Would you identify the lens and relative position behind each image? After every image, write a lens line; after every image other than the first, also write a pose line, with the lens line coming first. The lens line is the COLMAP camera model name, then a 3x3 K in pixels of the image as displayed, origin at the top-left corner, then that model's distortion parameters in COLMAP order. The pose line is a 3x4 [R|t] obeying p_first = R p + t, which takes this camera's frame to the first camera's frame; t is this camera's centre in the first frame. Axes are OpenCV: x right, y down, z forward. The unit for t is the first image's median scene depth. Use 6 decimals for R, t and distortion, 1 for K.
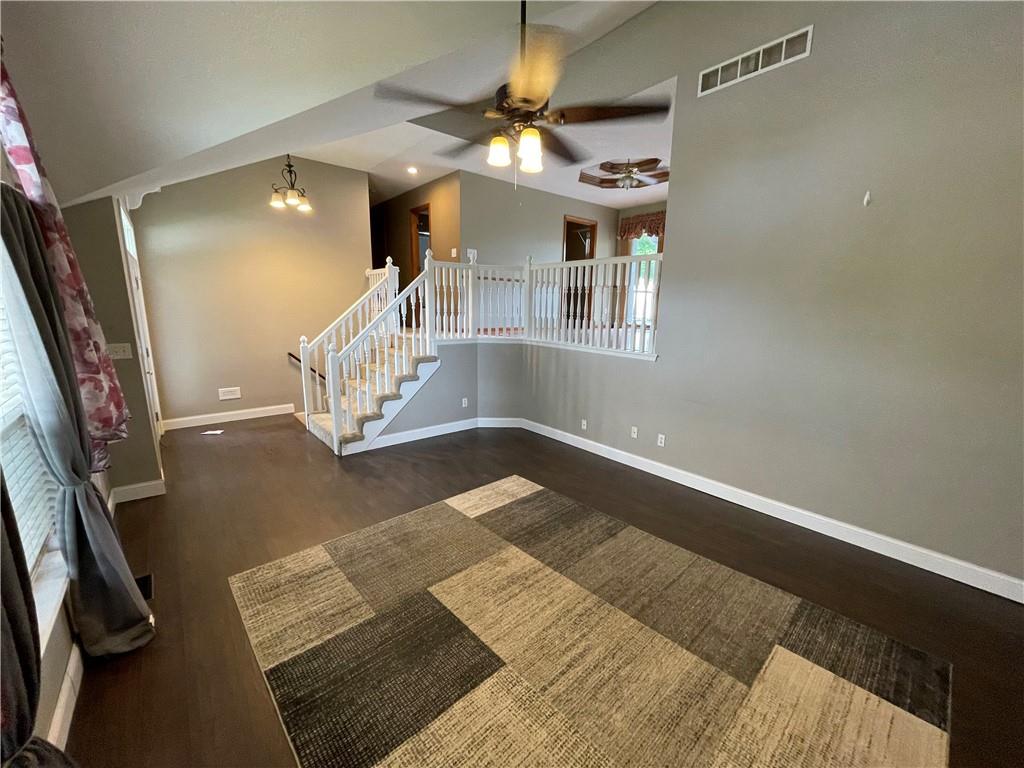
lens RADIAL K [[413.5, 0, 522.5], [0, 413.5, 388.8], [0, 0, 1]] dist [-0.001961, -0.000205]
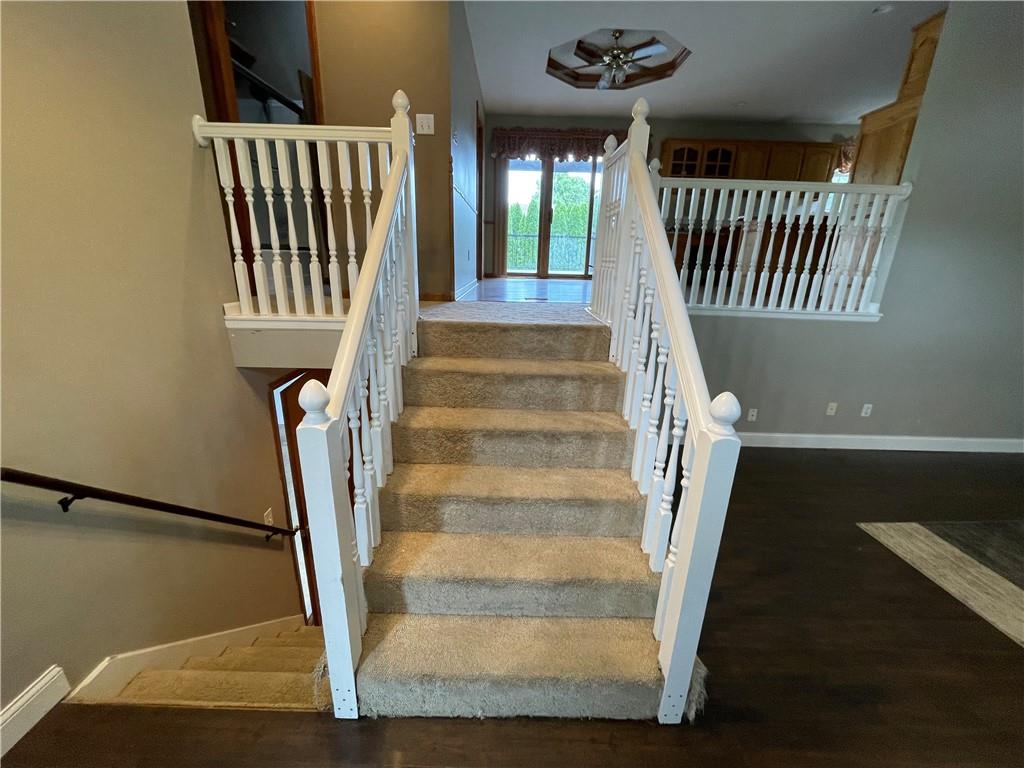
lens RADIAL K [[413.5, 0, 515.5], [0, 413.5, 384.4], [0, 0, 1]] dist [-0.001961, -0.000205]
pose [[0.644121, -0.232027, 0.728884, -0.889051], [0.131015, 0.972268, 0.193725, -0.226602], [-0.753620, -0.029287, 0.656657, 1.119285]]
